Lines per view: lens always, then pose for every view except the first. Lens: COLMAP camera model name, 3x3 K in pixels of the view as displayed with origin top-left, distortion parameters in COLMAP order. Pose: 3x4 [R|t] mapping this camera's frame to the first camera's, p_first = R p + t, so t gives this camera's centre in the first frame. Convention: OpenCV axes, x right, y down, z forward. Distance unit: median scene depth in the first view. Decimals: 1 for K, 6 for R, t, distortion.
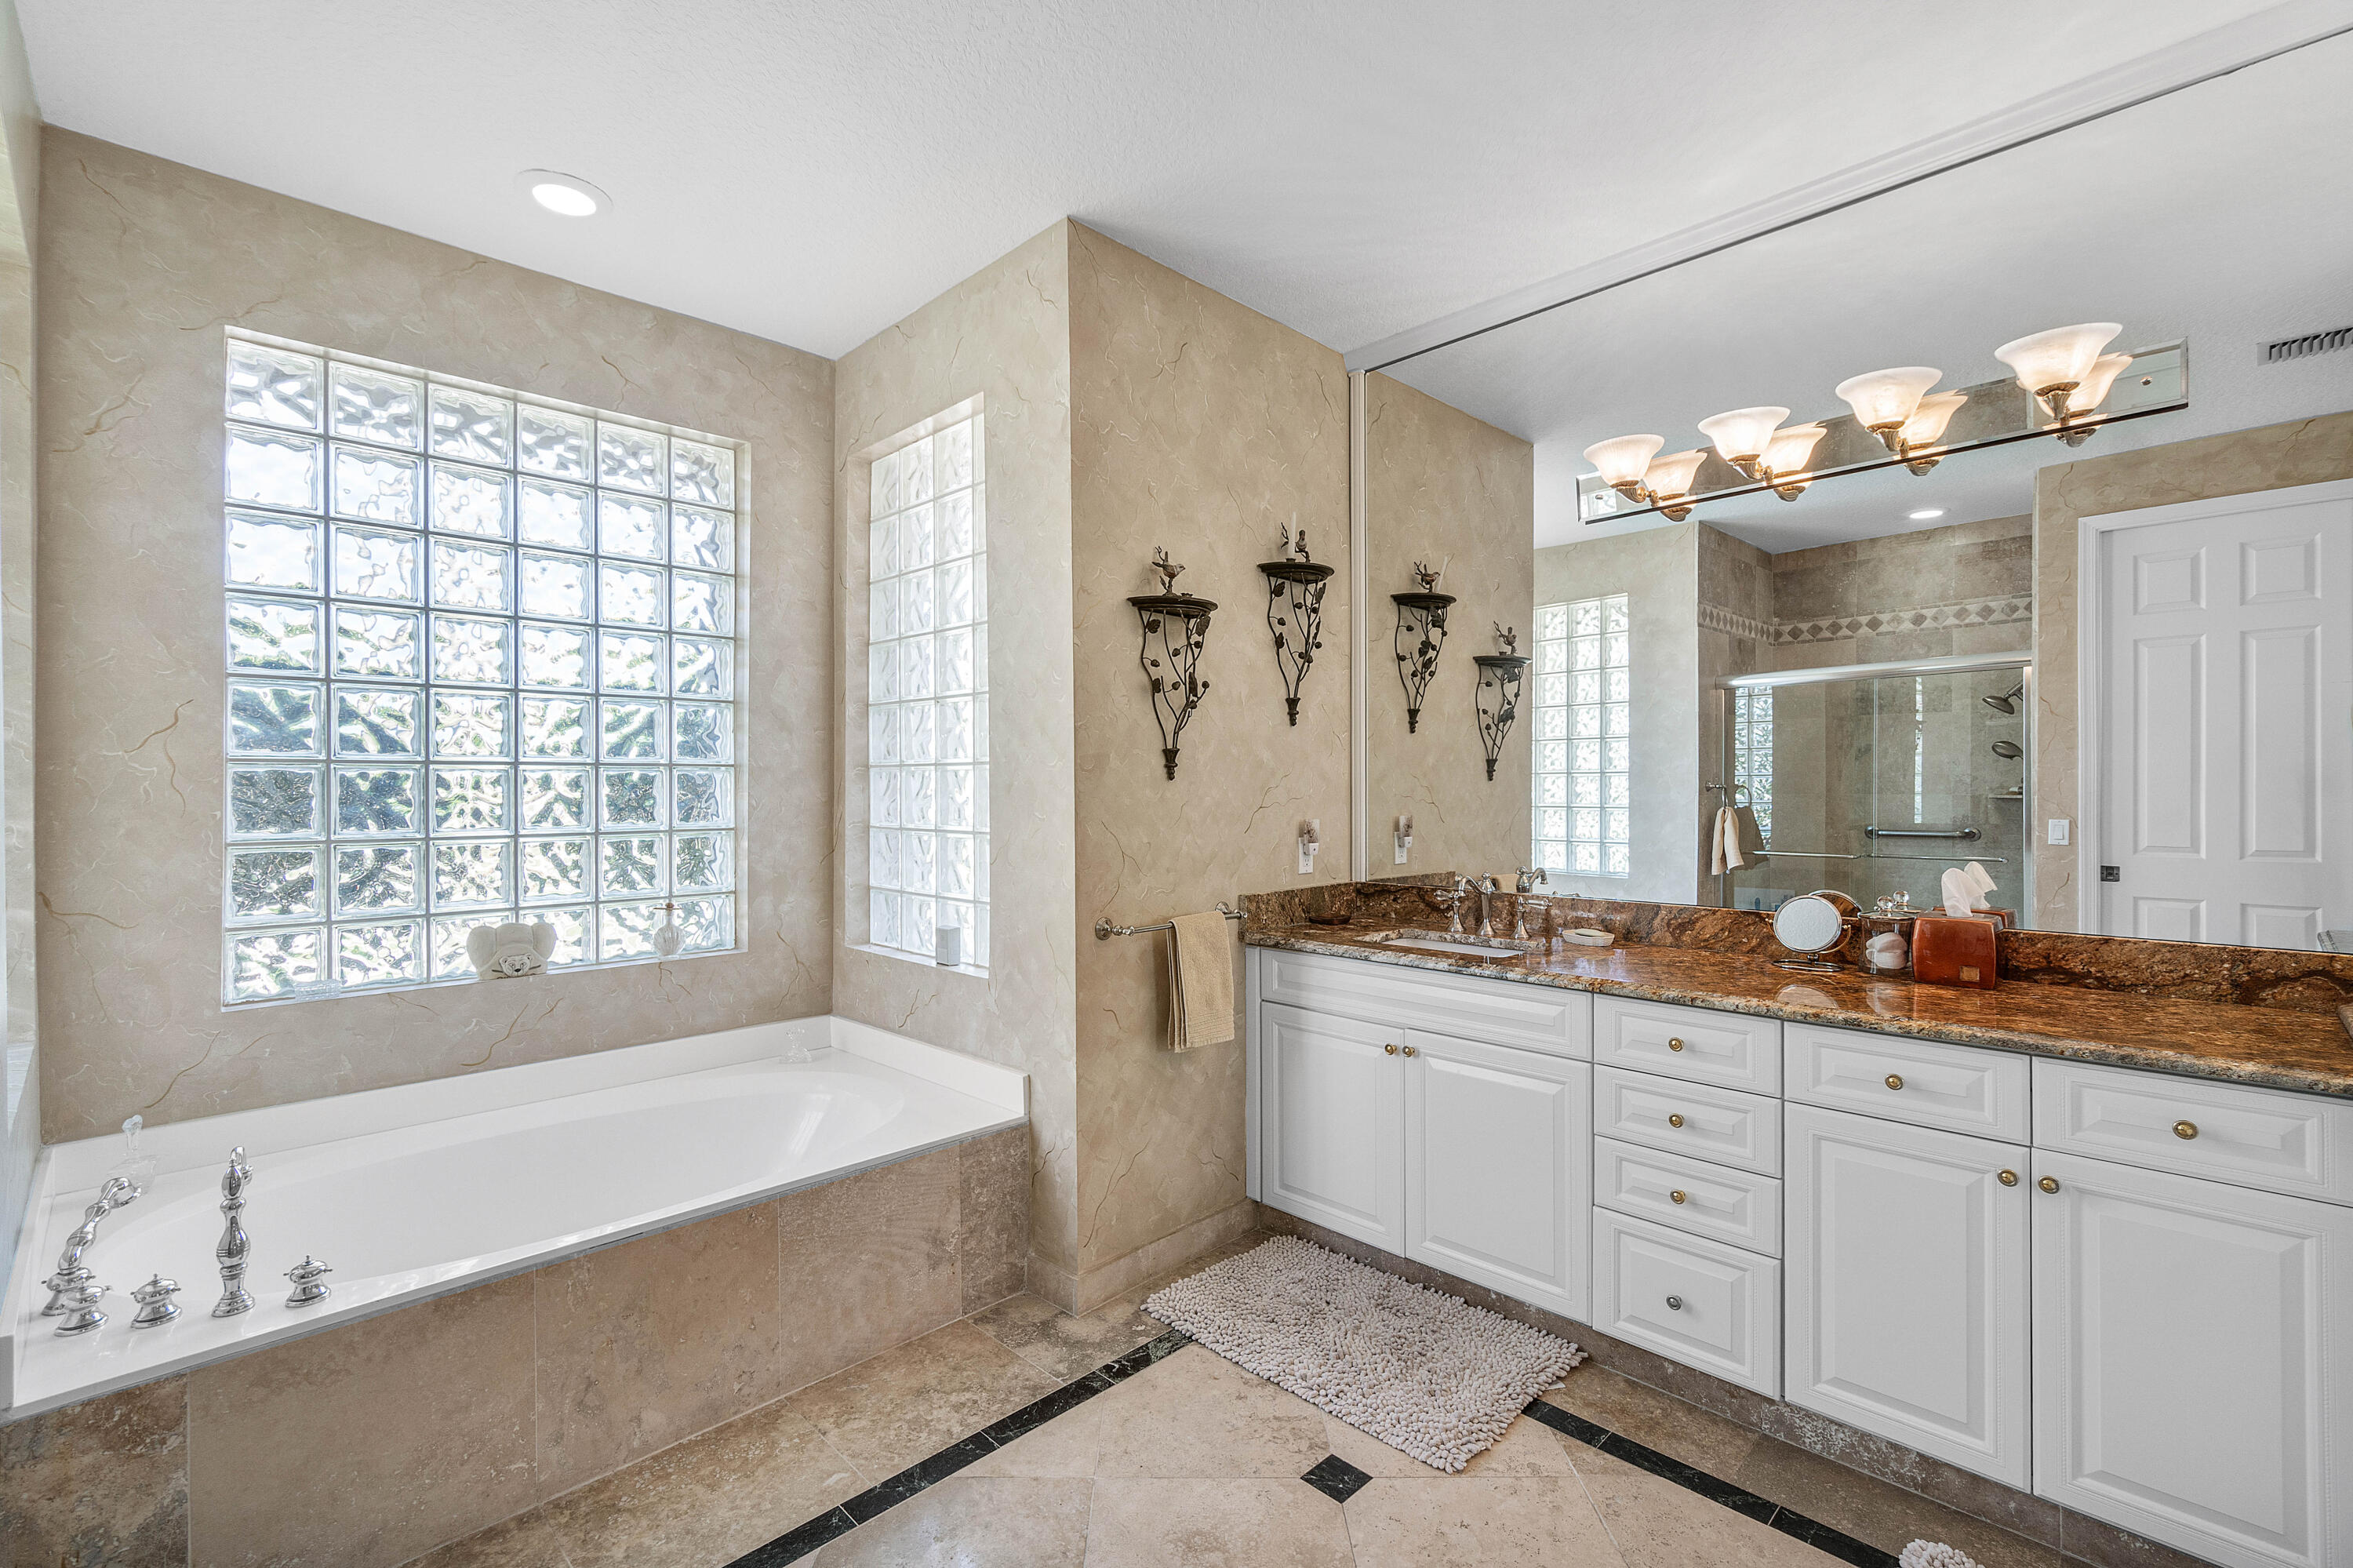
lens RADIAL K [[1021.0, 0, 1183.8], [0, 1021.0, 789.6], [0, 0, 1]] dist [-0.004440, -0.000448]
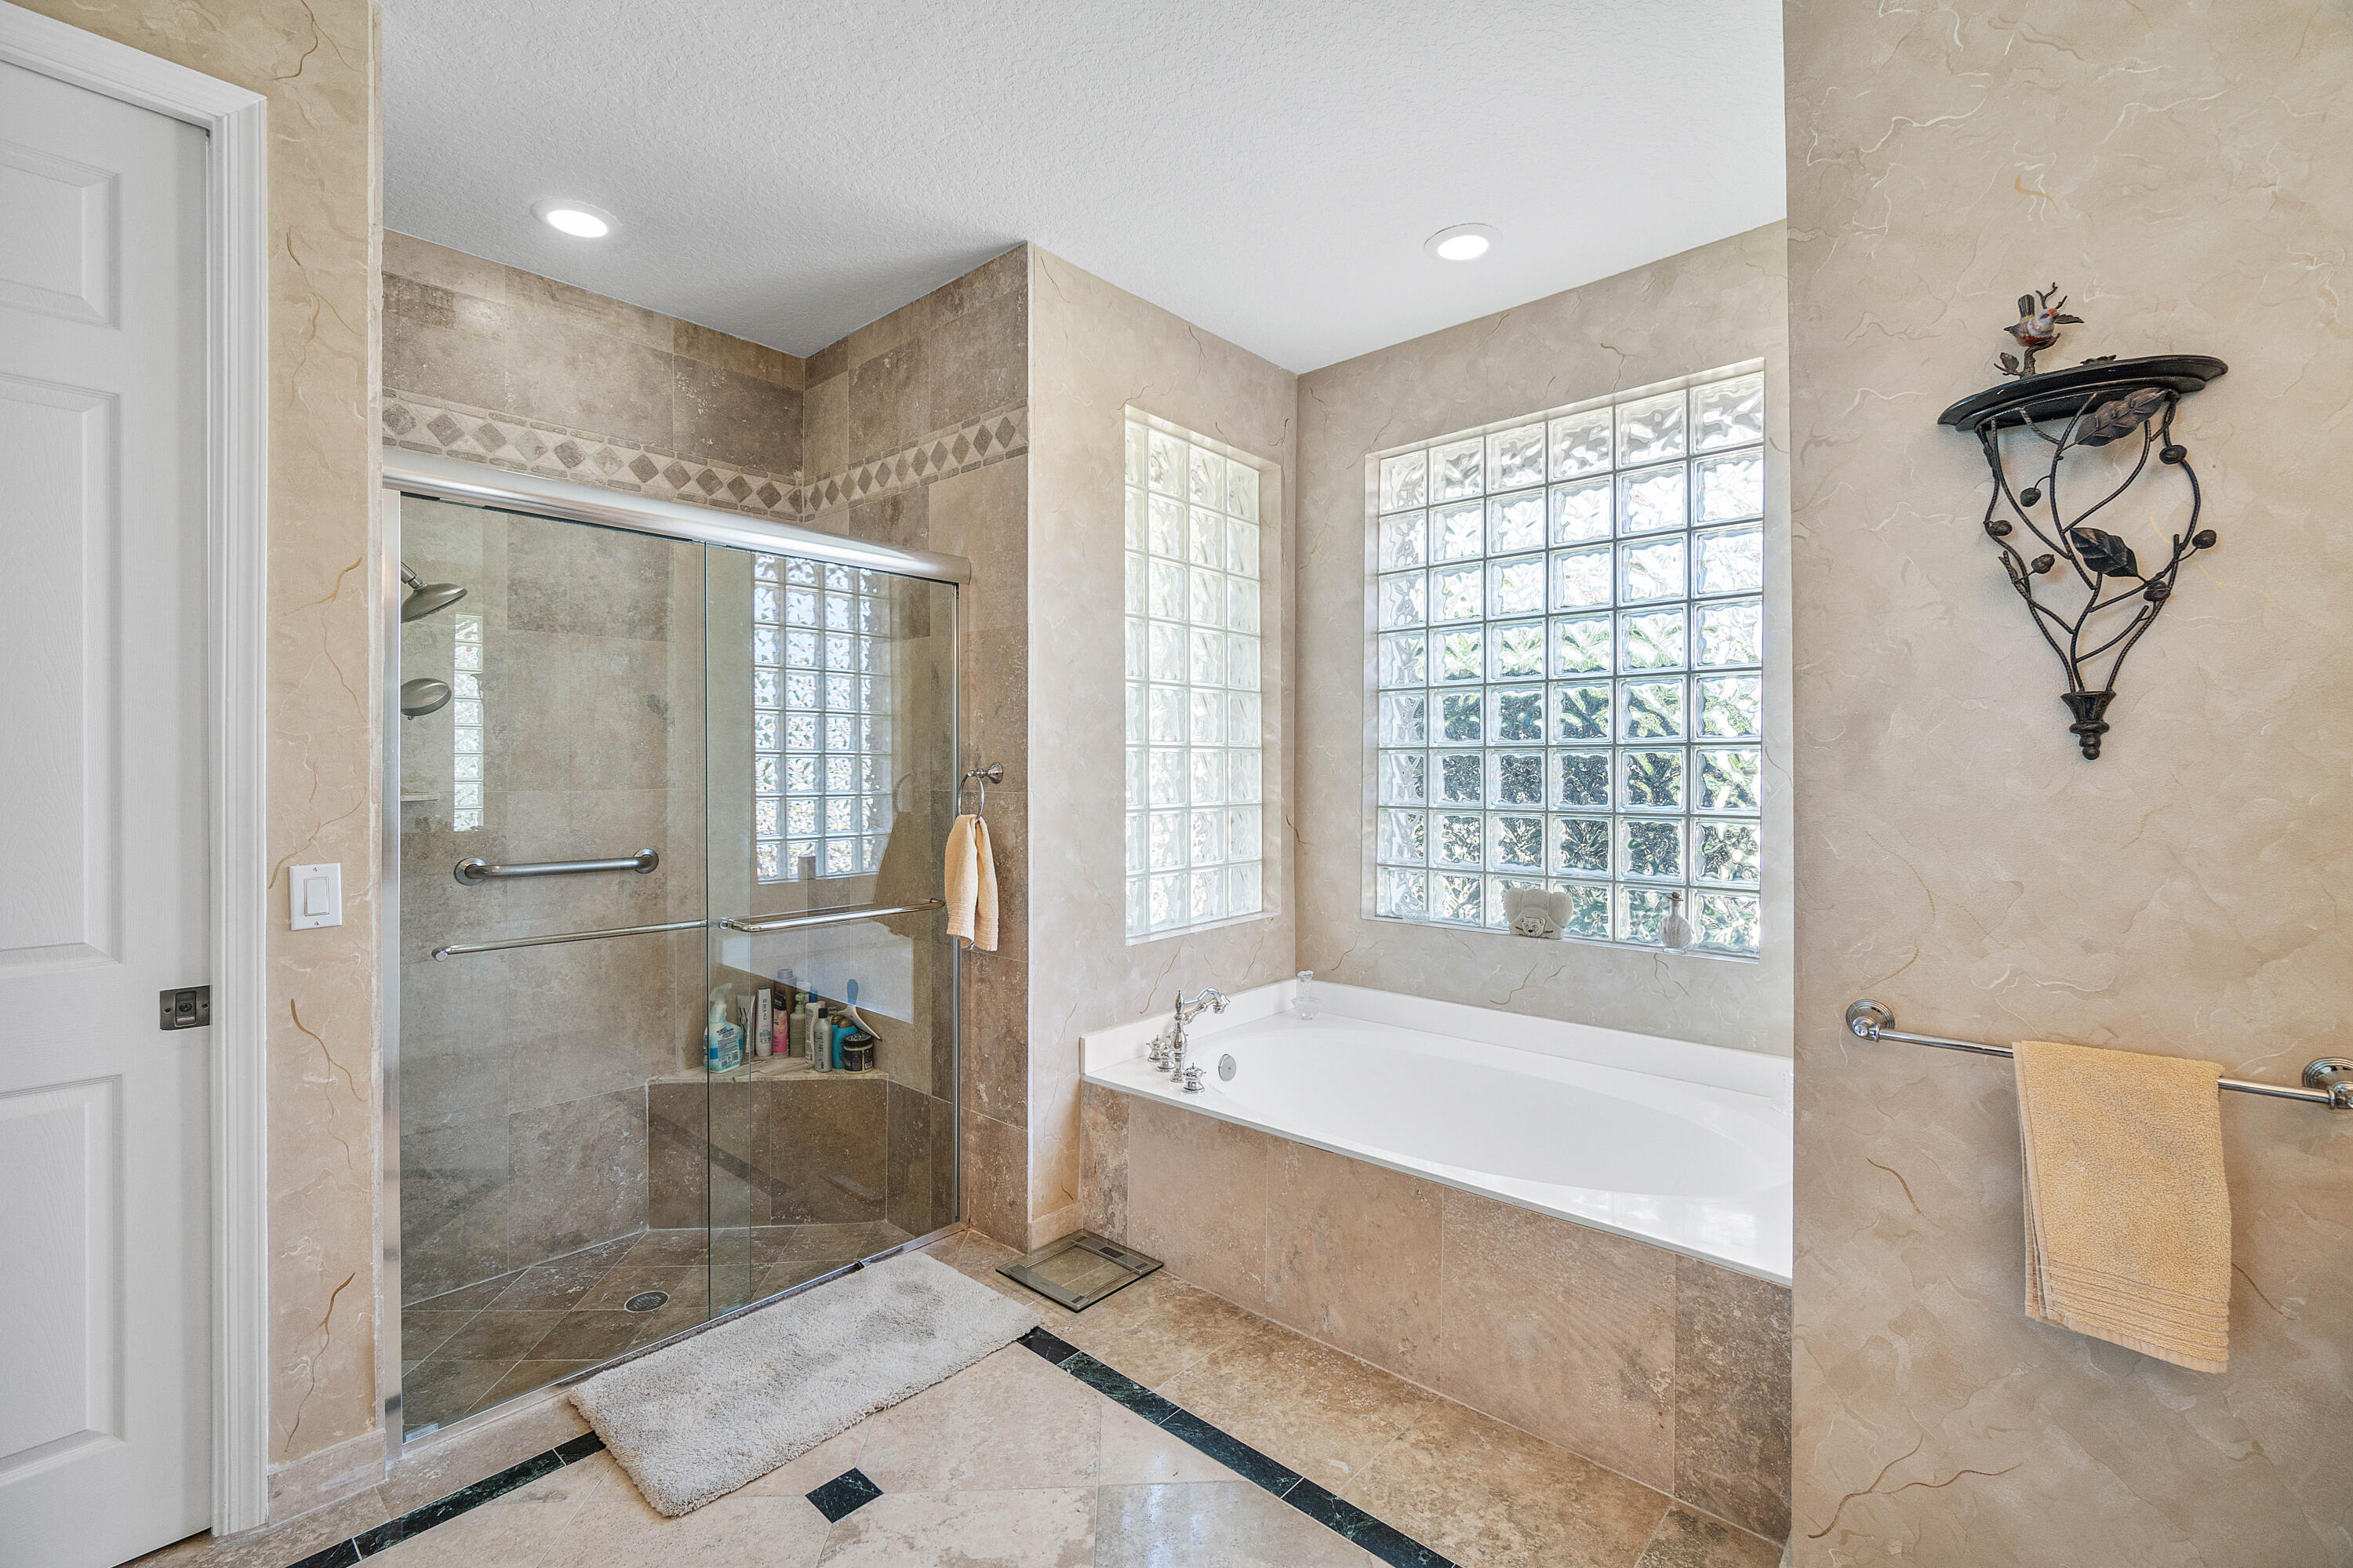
lens RADIAL K [[1022.5, 0, 1175.4], [0, 1022.5, 770.5], [0, 0, 1]] dist [-0.001212, -0.000345]
pose [[0.043094, 0.006374, -0.999051, 0.462652], [-0.003289, 0.999975, 0.006238, -0.005370], [0.999066, 0.003017, 0.043114, 0.570968]]
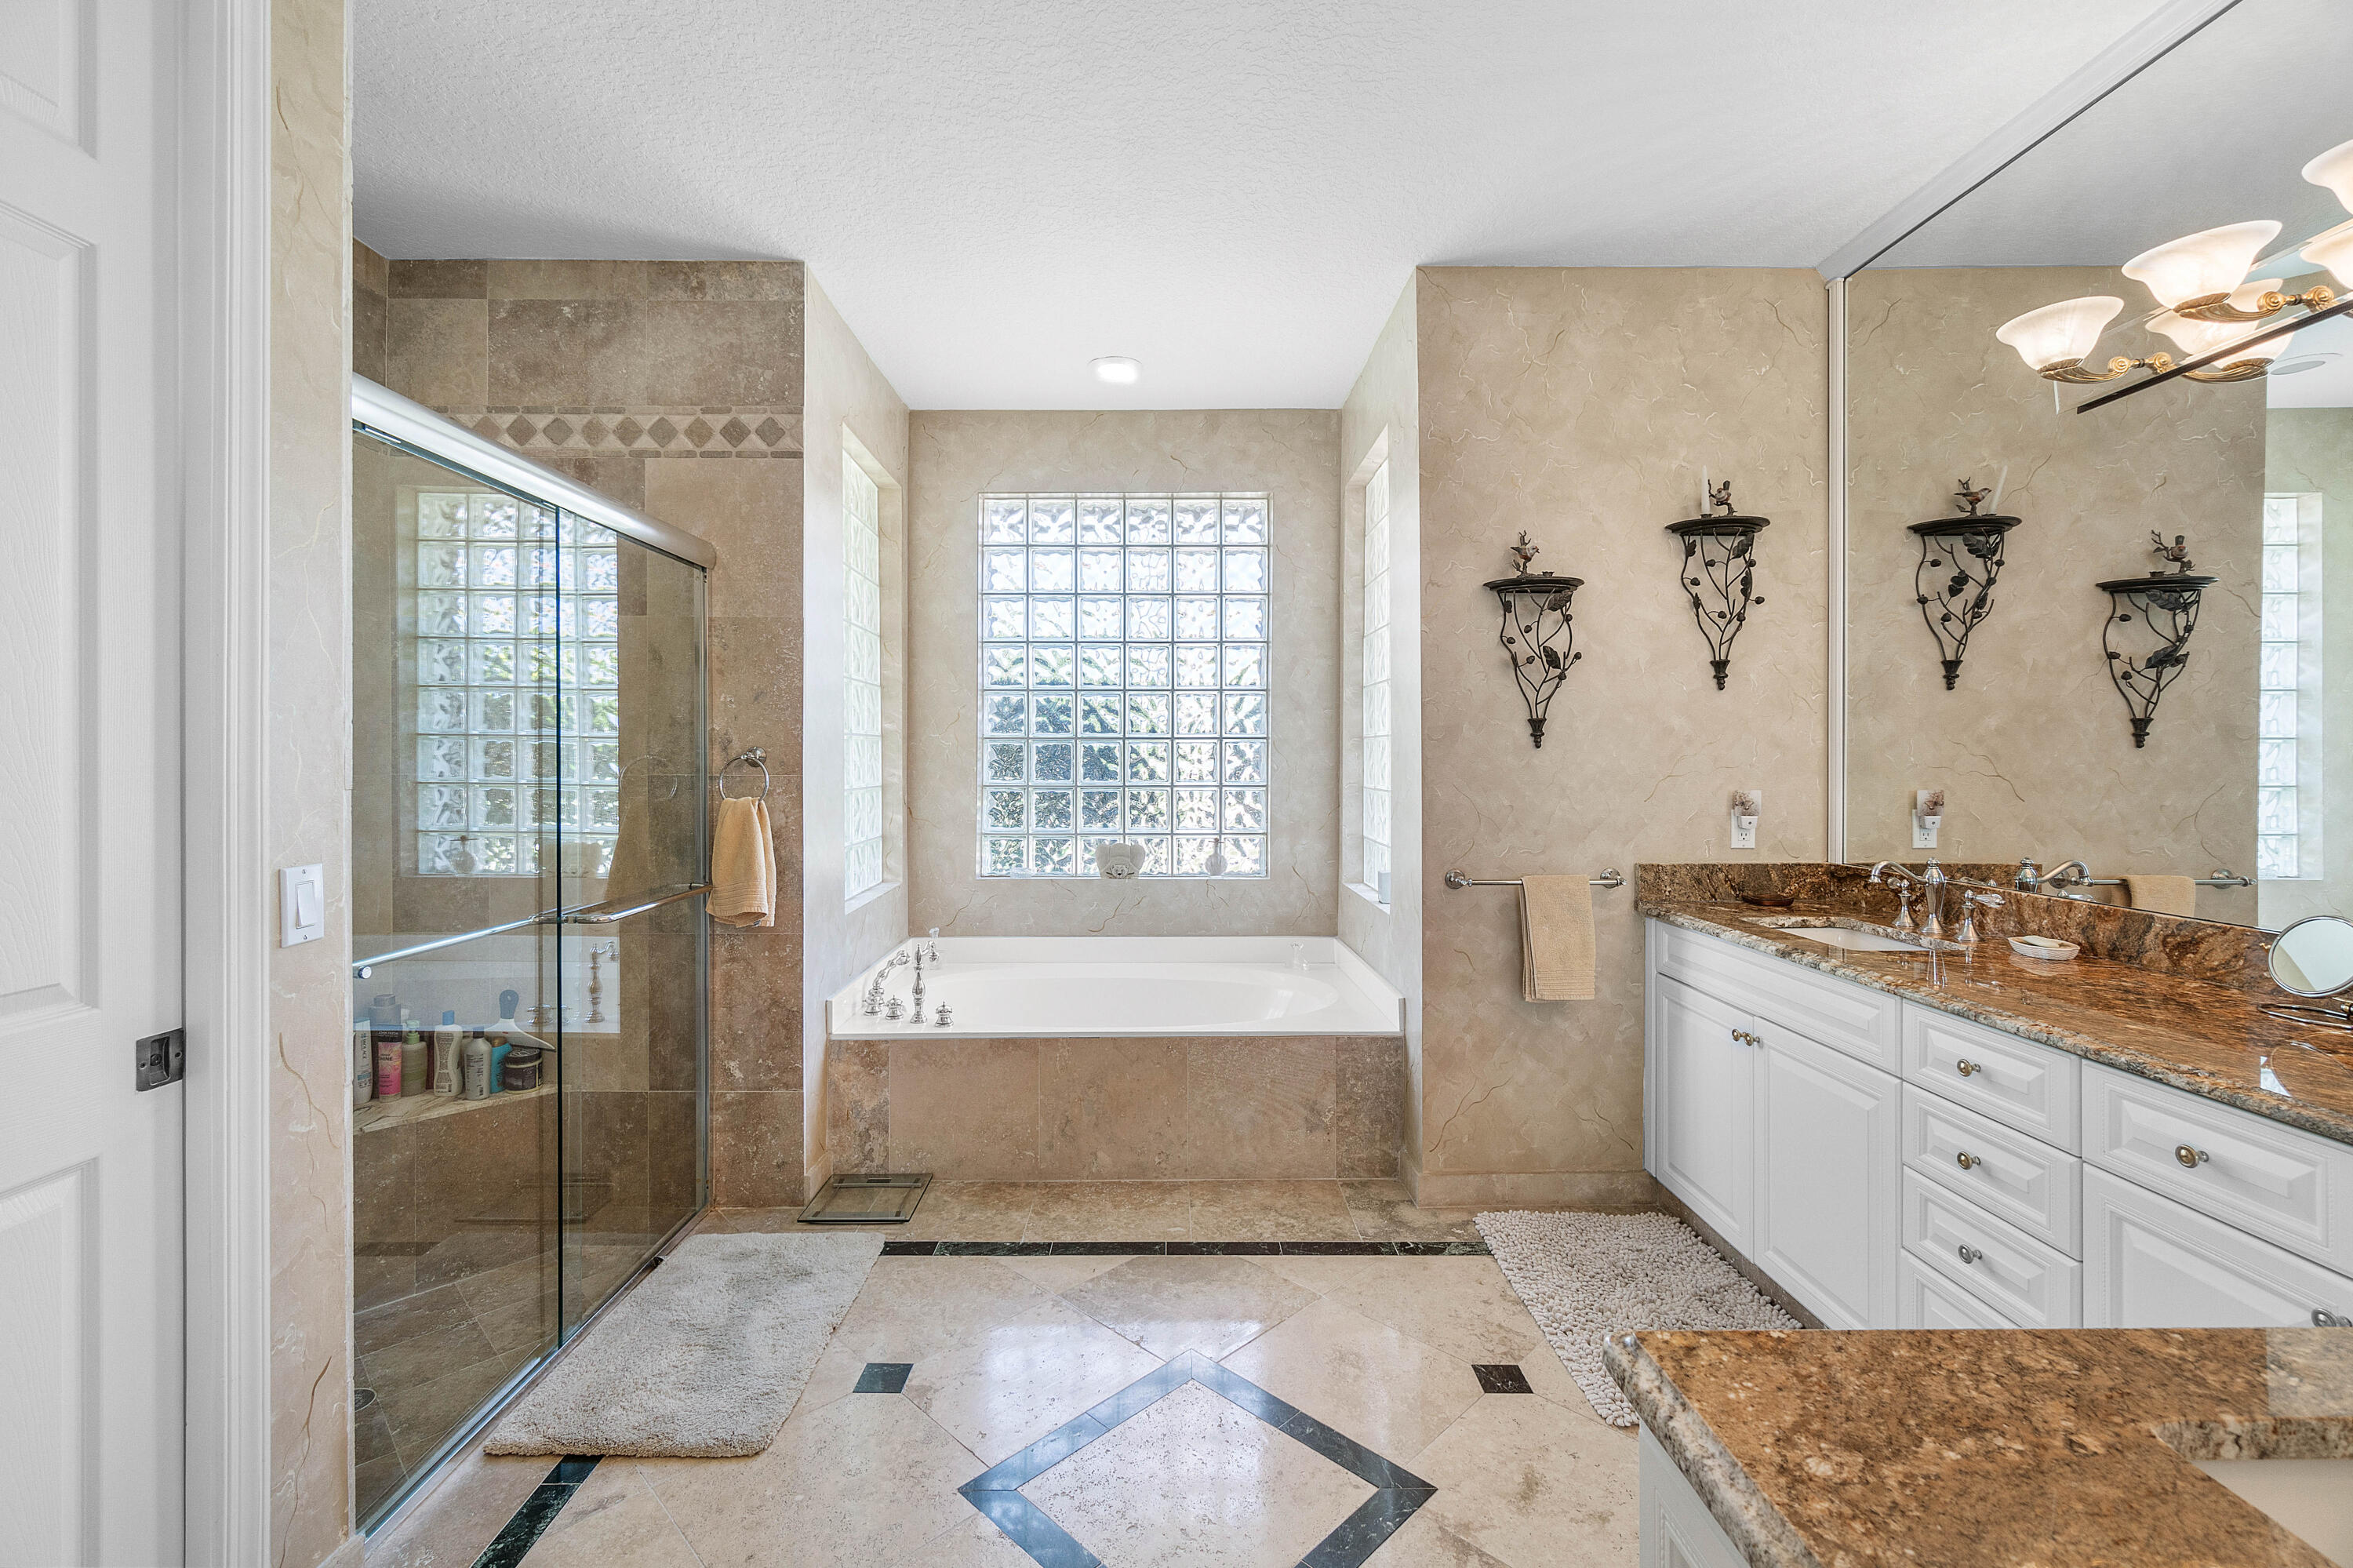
lens RADIAL K [[1019.4, 0, 1167.1], [0, 1019.4, 759.6], [0, 0, 1]] dist [-0.006639, -0.000240]
pose [[0.706612, 0.005639, -0.707578, 0.482505], [-0.004955, 0.999983, 0.003021, 0.001586], [0.707584, 0.001371, 0.706628, -0.026609]]
